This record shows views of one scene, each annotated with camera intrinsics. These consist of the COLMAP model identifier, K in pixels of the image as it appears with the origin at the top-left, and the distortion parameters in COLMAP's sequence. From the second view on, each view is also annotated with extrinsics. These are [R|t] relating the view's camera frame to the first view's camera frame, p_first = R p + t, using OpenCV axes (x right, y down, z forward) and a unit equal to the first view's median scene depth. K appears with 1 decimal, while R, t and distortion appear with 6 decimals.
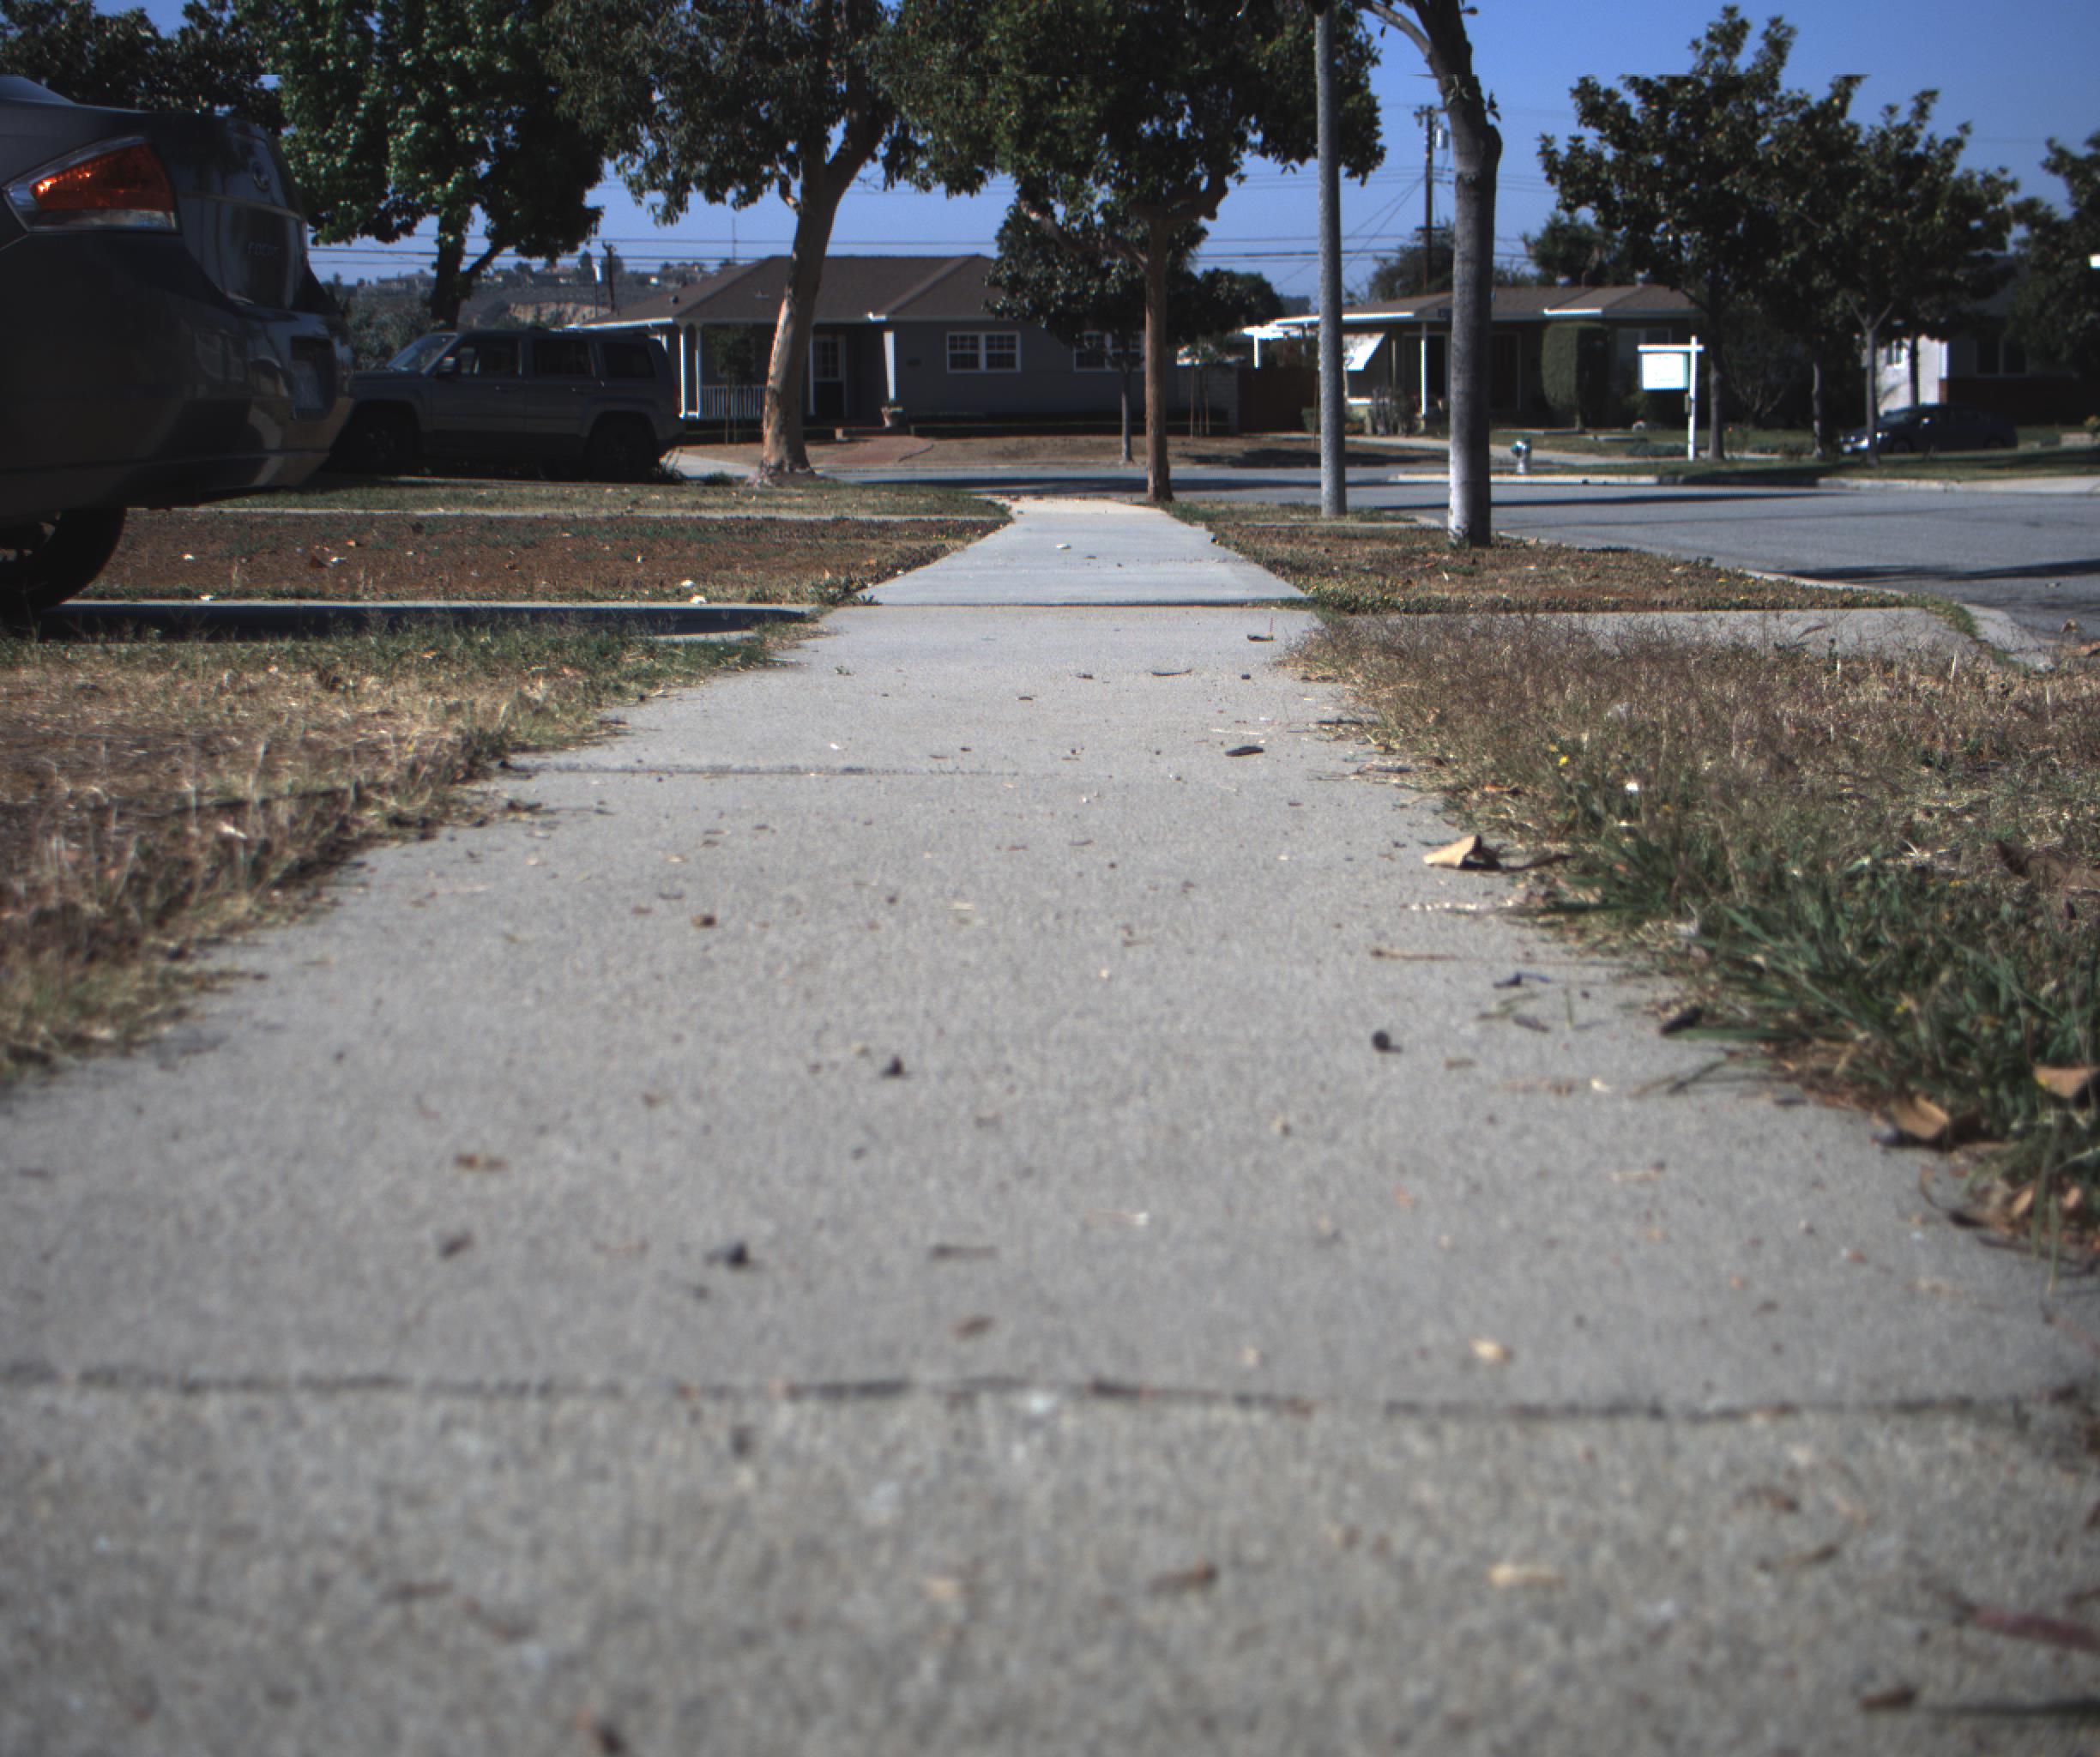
lens RADIAL K [[3946.1, 0, 1026.1], [0, 3946.1, 850.0], [0, 0, 1]] dist [-0.171602, 0.896640]
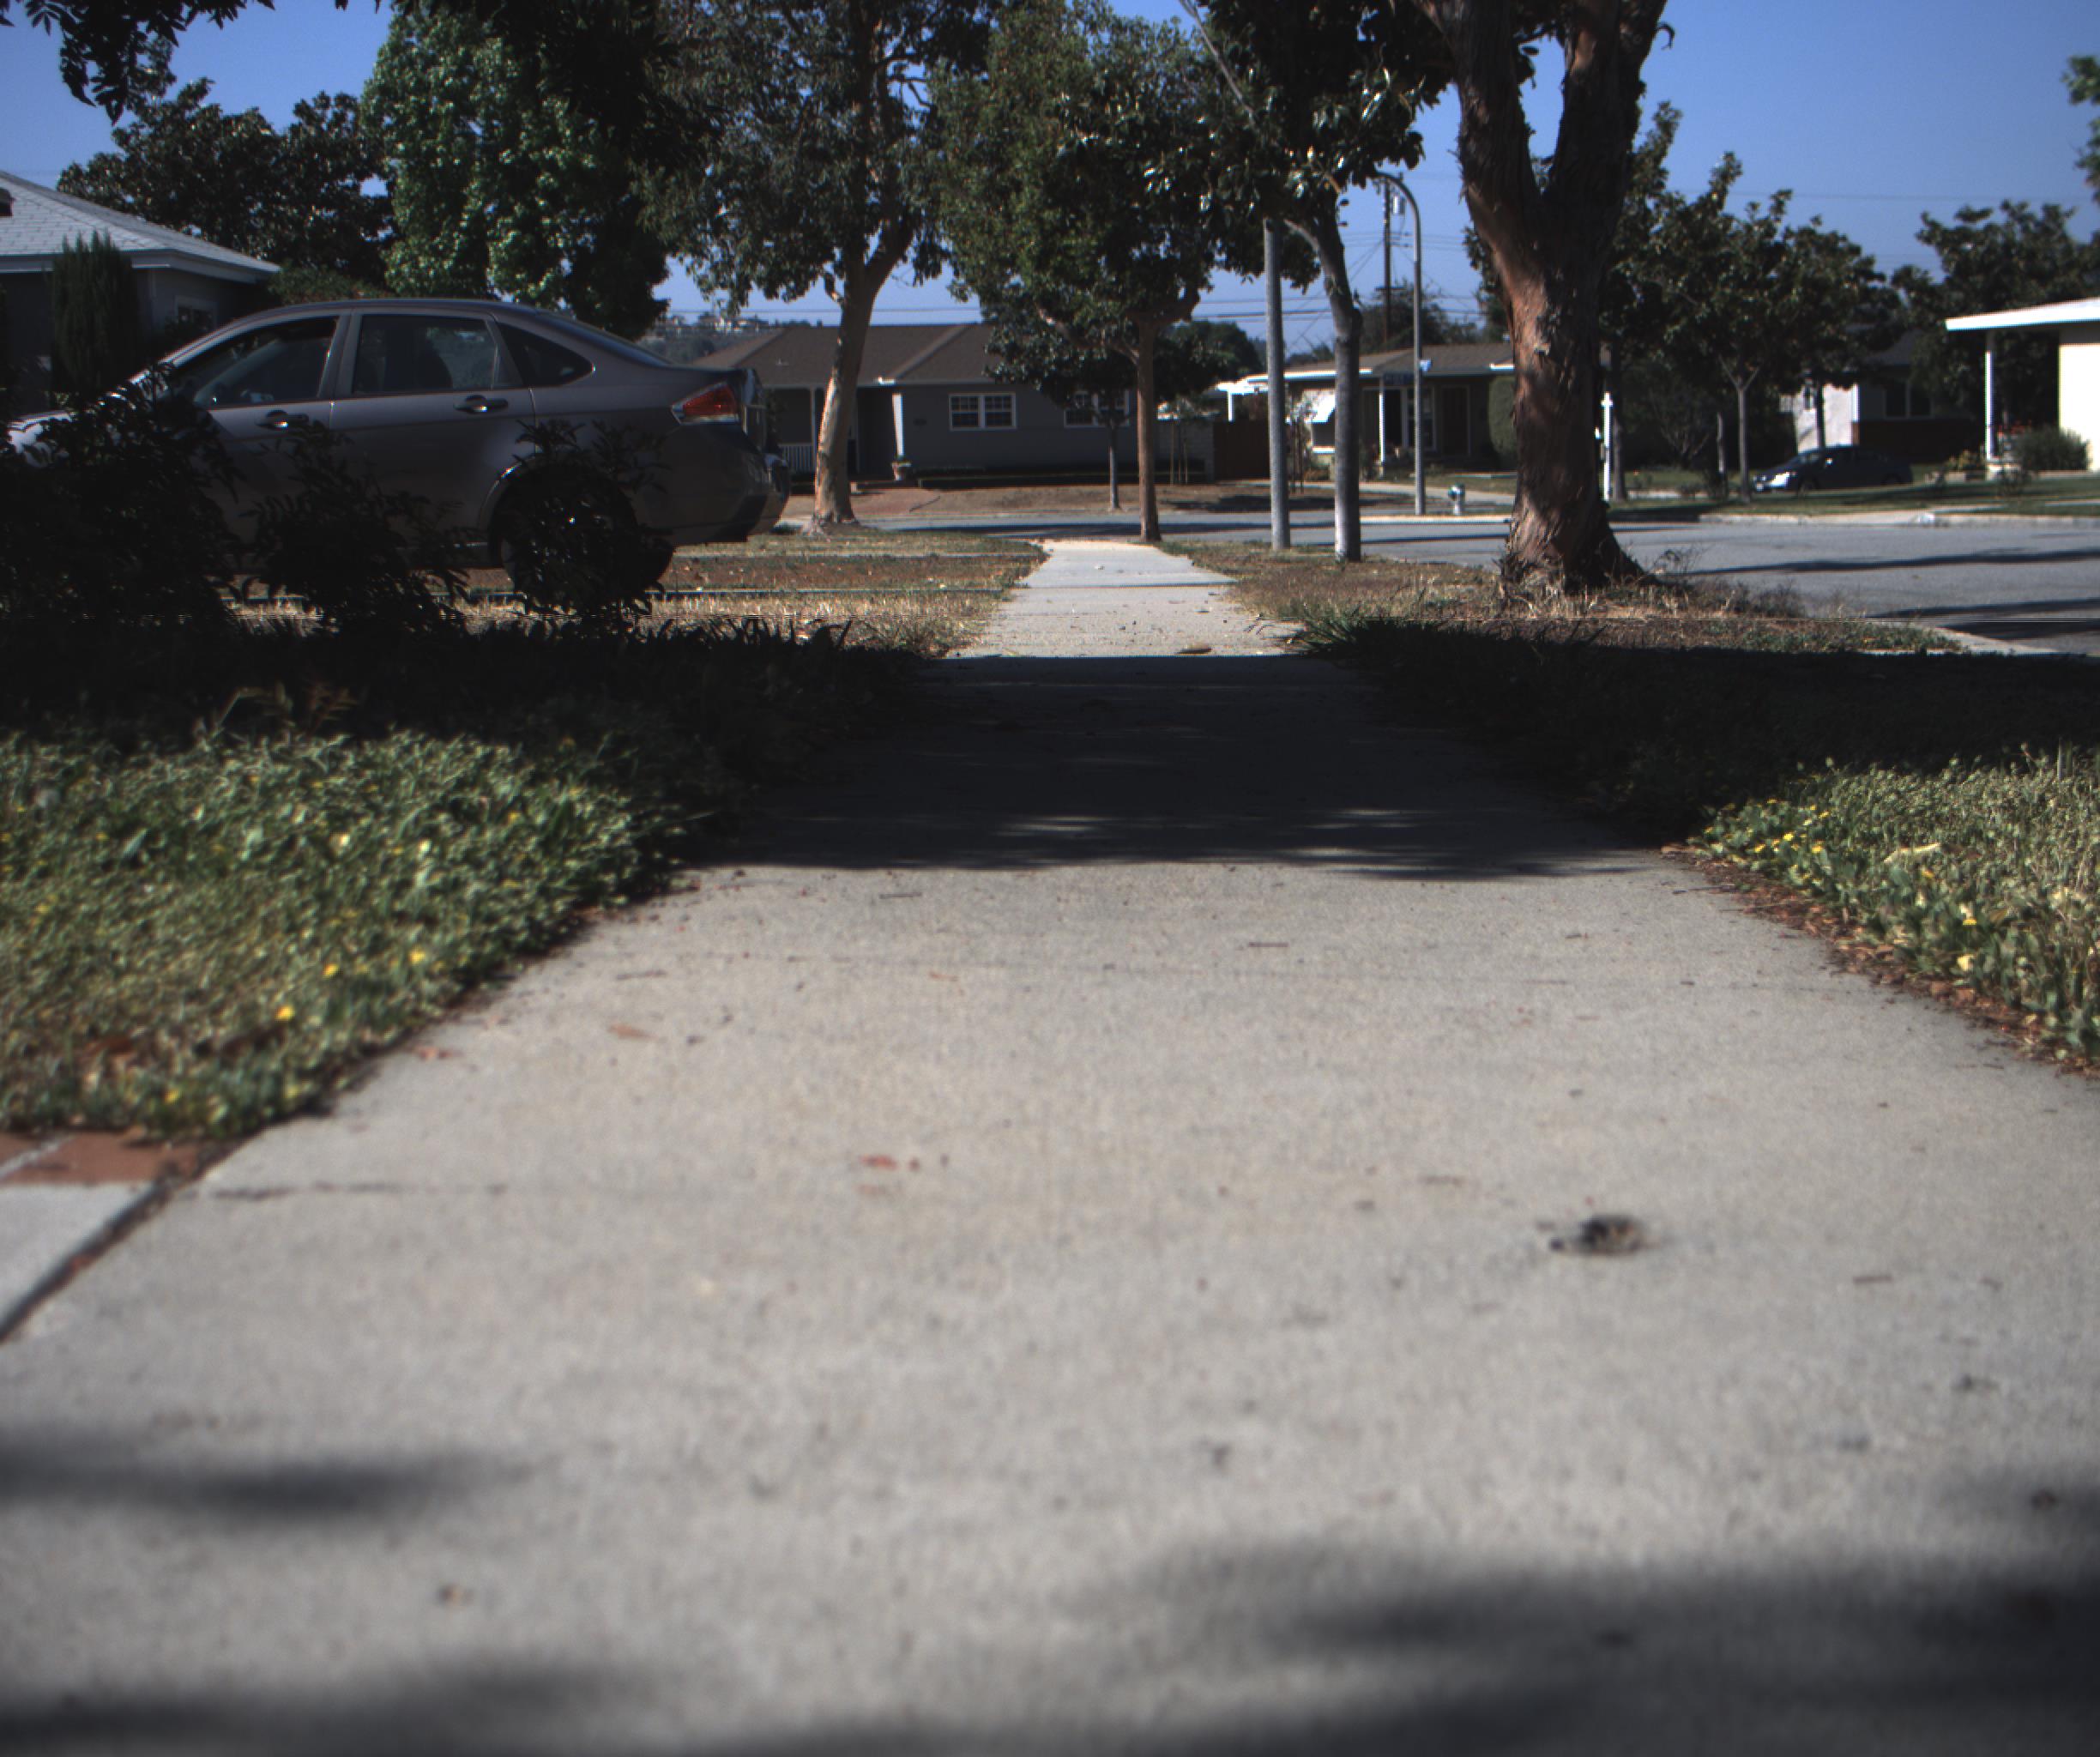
lens RADIAL K [[3946.1, 0, 1026.1], [0, 3946.1, 850.0], [0, 0, 1]] dist [-0.171602, 0.896640]
pose [[0.999877, -0.015170, 0.004034, -0.008511], [0.015216, 0.999816, -0.011685, 0.016813], [-0.003856, 0.011745, 0.999924, -0.179622]]
